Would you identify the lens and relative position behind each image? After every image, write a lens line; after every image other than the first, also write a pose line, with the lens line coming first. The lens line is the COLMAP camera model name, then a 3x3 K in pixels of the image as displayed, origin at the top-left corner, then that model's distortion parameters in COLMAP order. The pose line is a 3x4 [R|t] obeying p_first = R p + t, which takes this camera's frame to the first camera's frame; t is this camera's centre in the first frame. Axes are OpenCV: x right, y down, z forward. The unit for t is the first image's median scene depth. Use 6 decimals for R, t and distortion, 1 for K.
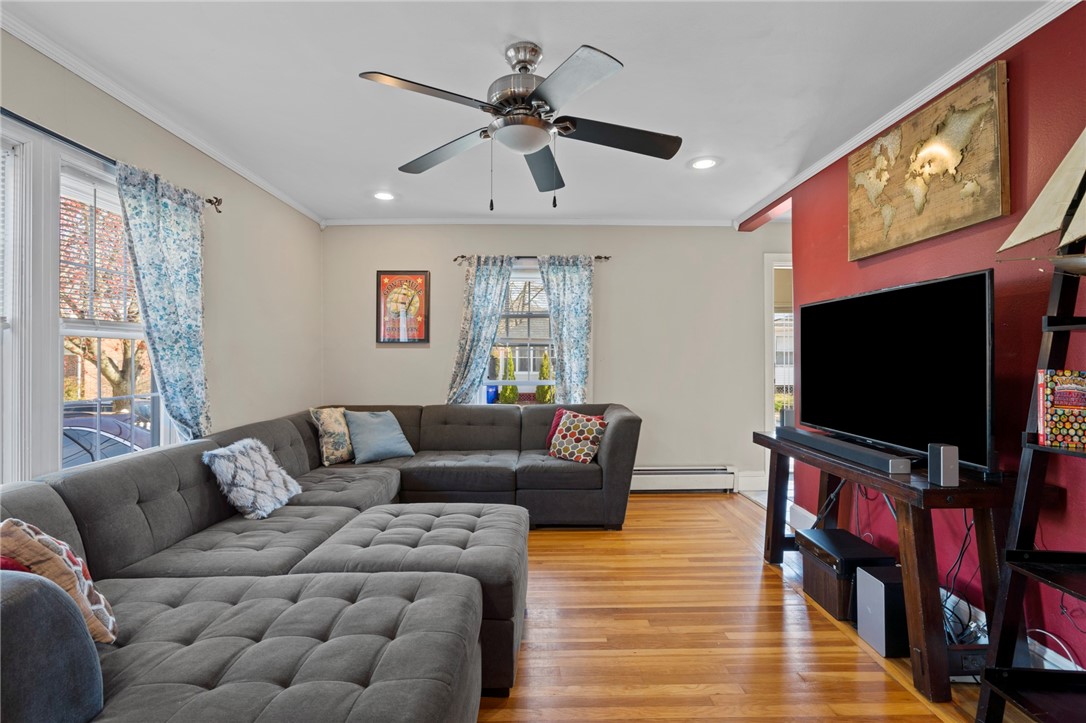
lens RADIAL K [[493.7, 0, 540.2], [0, 493.7, 351.6], [0, 0, 1]] dist [-0.010621, 0.006784]
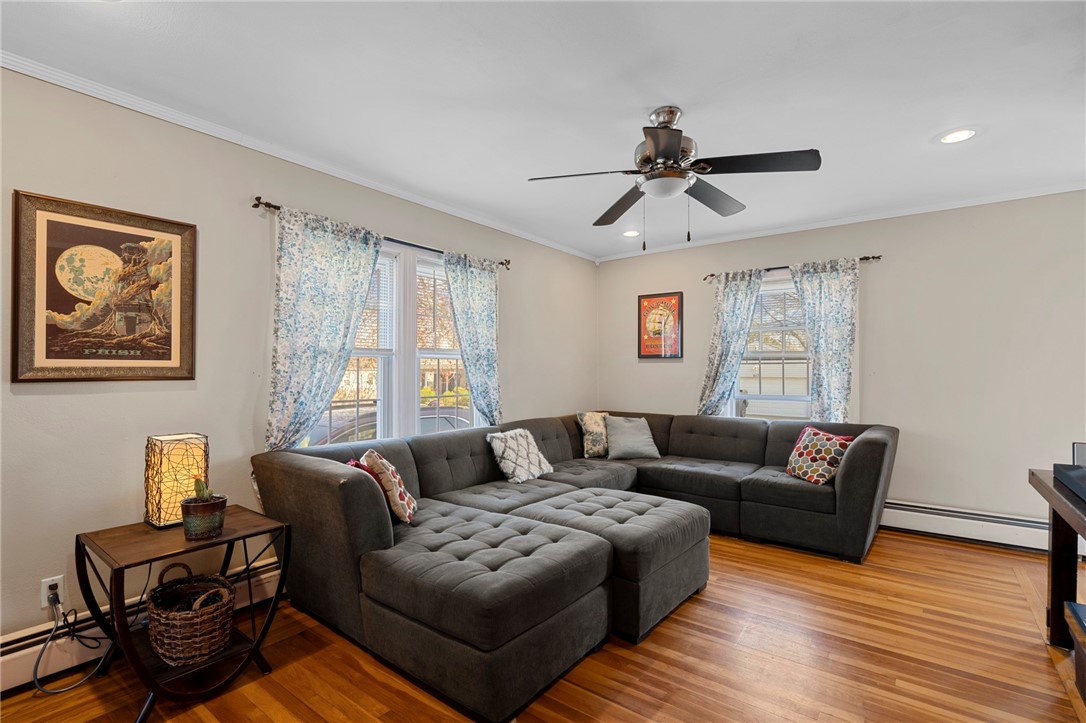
lens RADIAL K [[499.1, 0, 543.0], [0, 499.1, 361.5], [0, 0, 1]] dist [-0.001174, 0.000735]
pose [[0.790750, -0.009596, -0.612064, 0.280636], [0.005244, 0.999947, -0.008901, -0.001922], [0.612116, 0.003829, 0.790758, -0.076797]]
